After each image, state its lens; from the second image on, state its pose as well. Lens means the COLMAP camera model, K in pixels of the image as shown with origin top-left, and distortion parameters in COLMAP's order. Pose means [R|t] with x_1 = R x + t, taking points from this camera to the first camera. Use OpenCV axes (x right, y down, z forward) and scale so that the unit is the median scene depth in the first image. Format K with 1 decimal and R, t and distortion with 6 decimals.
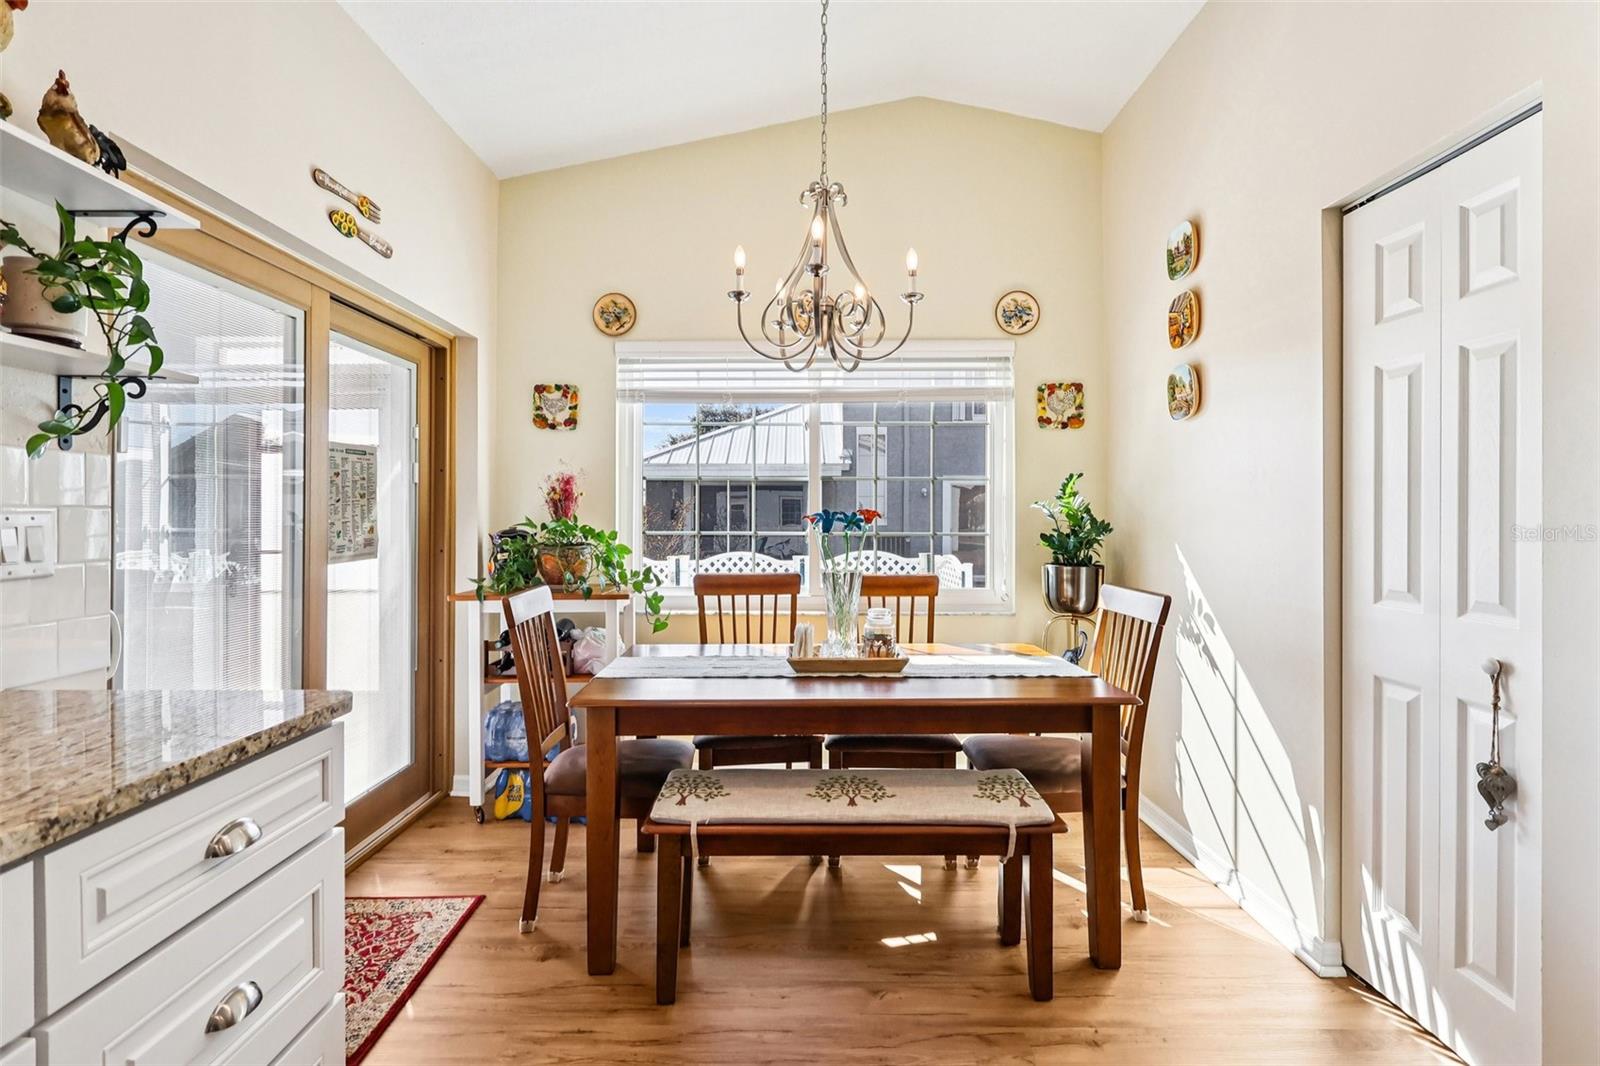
lens RADIAL K [[764.8, 0, 786.0], [0, 764.8, 520.3], [0, 0, 1]] dist [-0.000669, -0.000056]
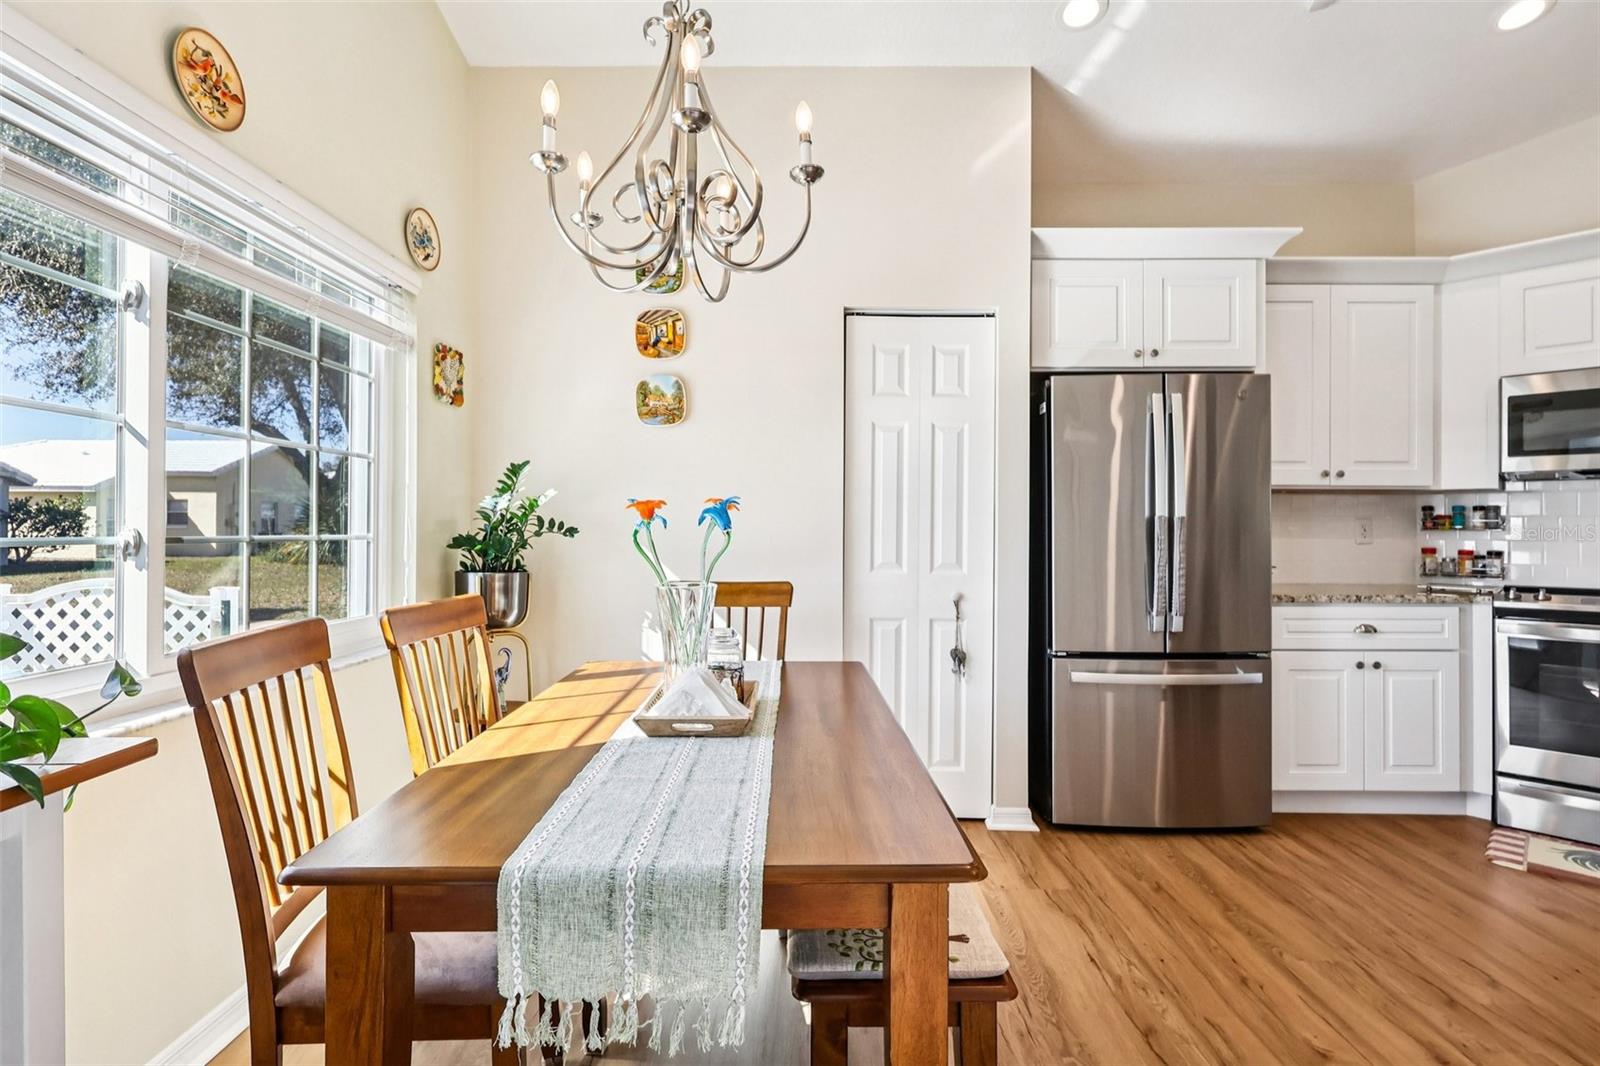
lens RADIAL K [[753.2, 0, 798.7], [0, 753.2, 523.6], [0, 0, 1]] dist [-0.001723, -0.000423]
pose [[-0.011835, 0.005633, 0.999914, -0.828539], [-0.001805, 0.999982, -0.005655, 0.018363], [-0.999928, -0.001872, -0.011824, 1.234685]]
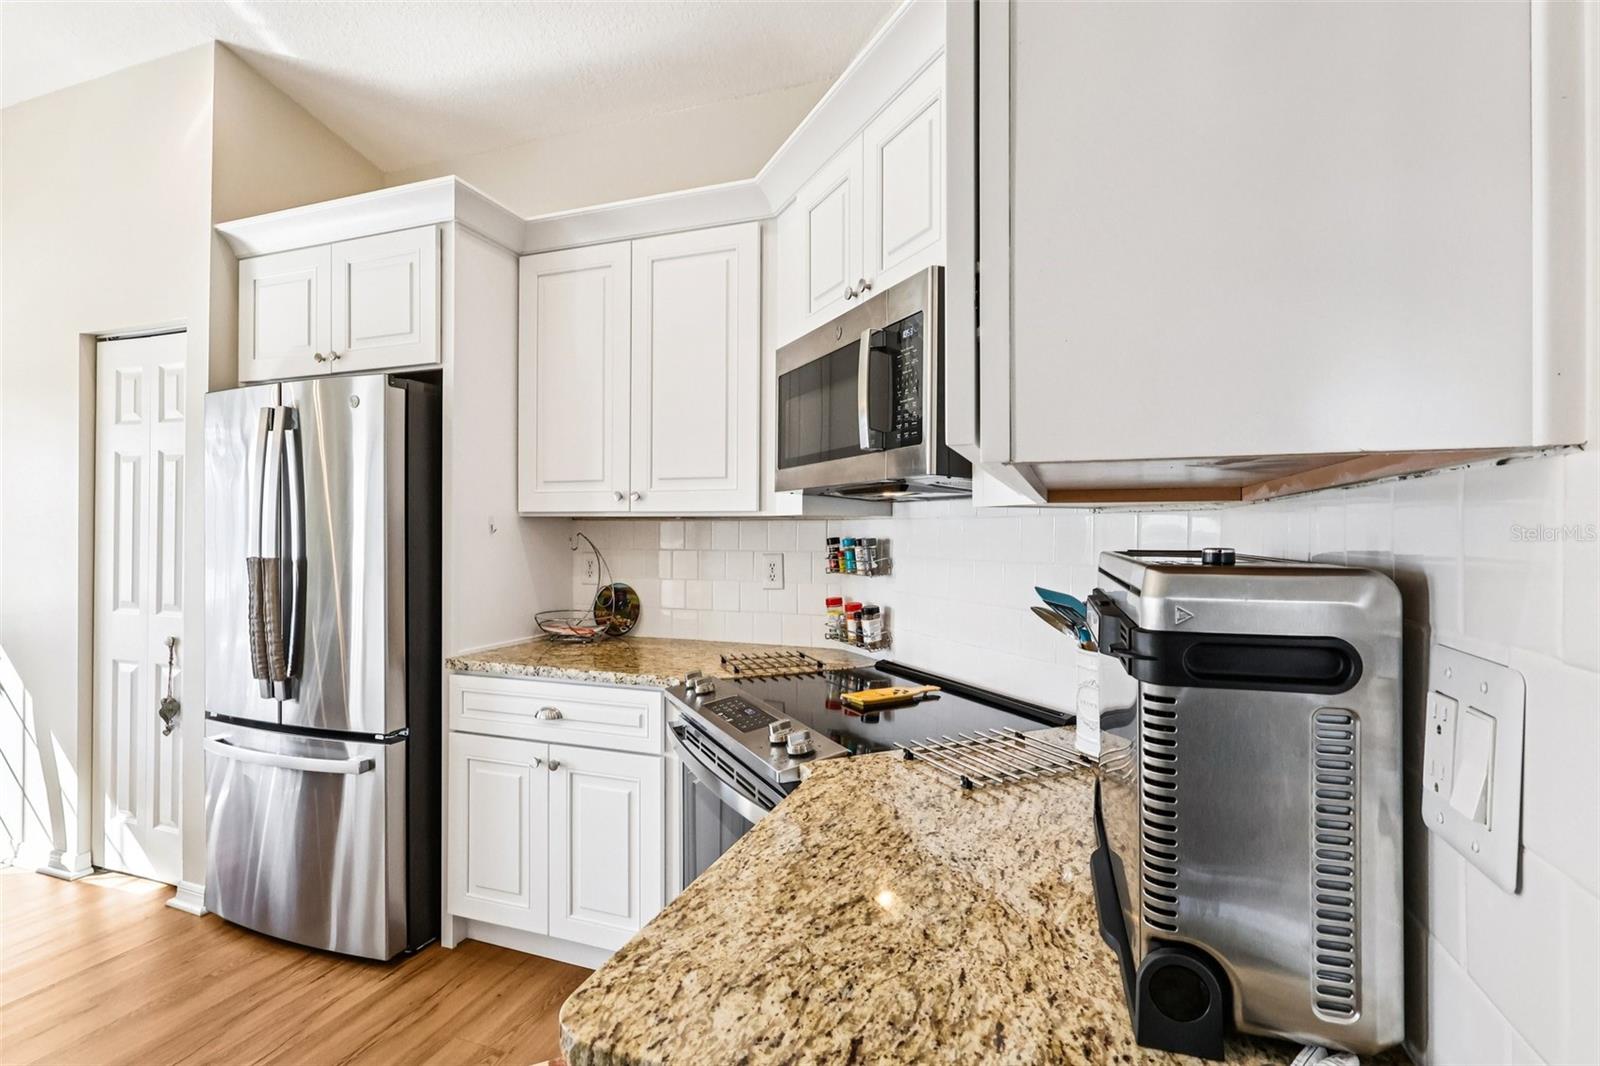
lens RADIAL K [[753.2, 0, 798.7], [0, 753.2, 523.6], [0, 0, 1]] dist [-0.001723, -0.000423]
pose [[0.317549, 0.007559, 0.948212, -0.209332], [-0.001478, 0.999971, -0.007477, -0.055780], [-0.948241, 0.000973, 0.317551, -0.777025]]
